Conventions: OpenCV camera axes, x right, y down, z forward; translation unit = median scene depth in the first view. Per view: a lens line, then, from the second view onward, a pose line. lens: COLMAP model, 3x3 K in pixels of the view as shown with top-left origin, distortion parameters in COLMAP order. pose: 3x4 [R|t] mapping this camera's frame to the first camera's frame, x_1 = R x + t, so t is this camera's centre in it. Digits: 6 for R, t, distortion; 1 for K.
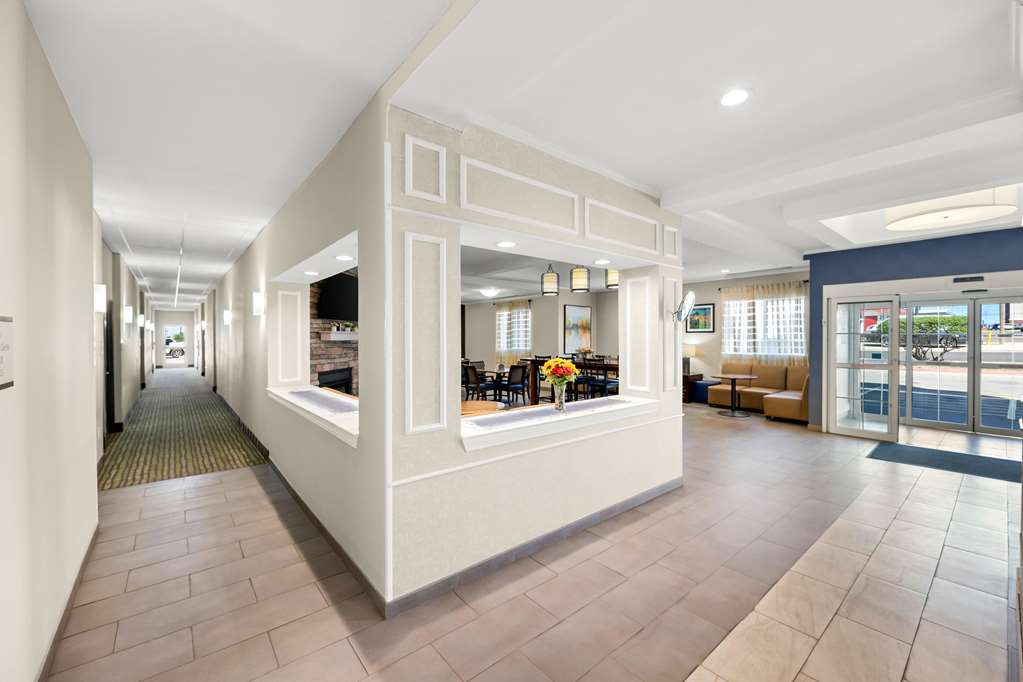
lens RADIAL K [[402.5, 0, 510.1], [0, 402.5, 340.2], [0, 0, 1]] dist [0.001960, 0.000285]
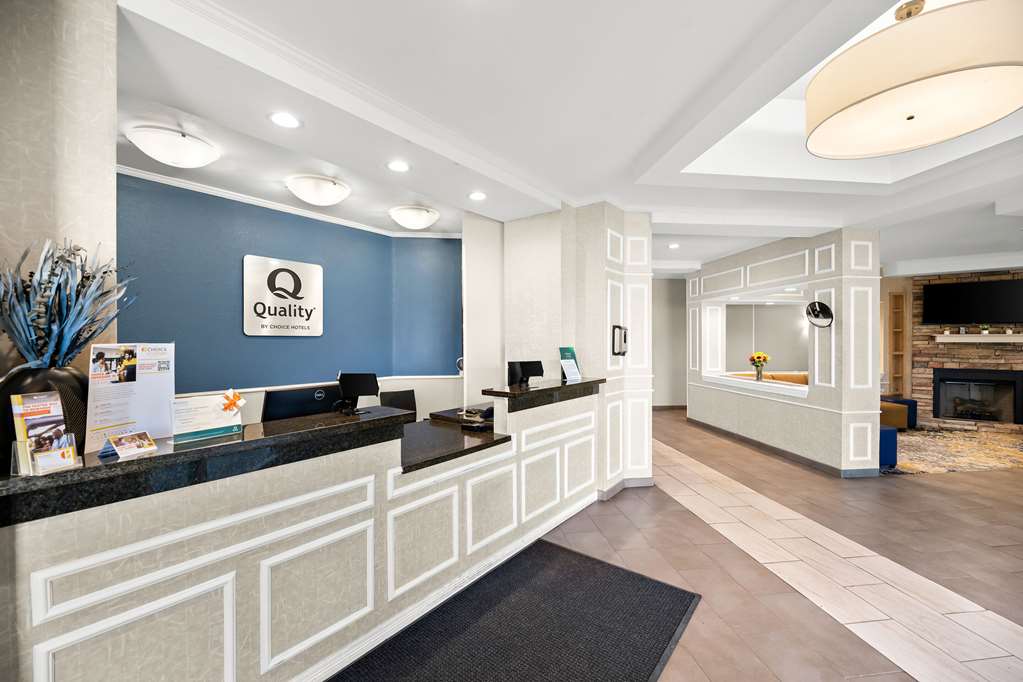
lens RADIAL K [[402.5, 0, 515.6], [0, 402.5, 339.5], [0, 0, 1]] dist [0.001960, 0.000285]
pose [[-0.536382, 0.003277, -0.843969, 1.253782], [-0.008463, 0.999921, 0.009261, -0.008381], [0.843933, 0.012110, -0.536312, 0.578231]]
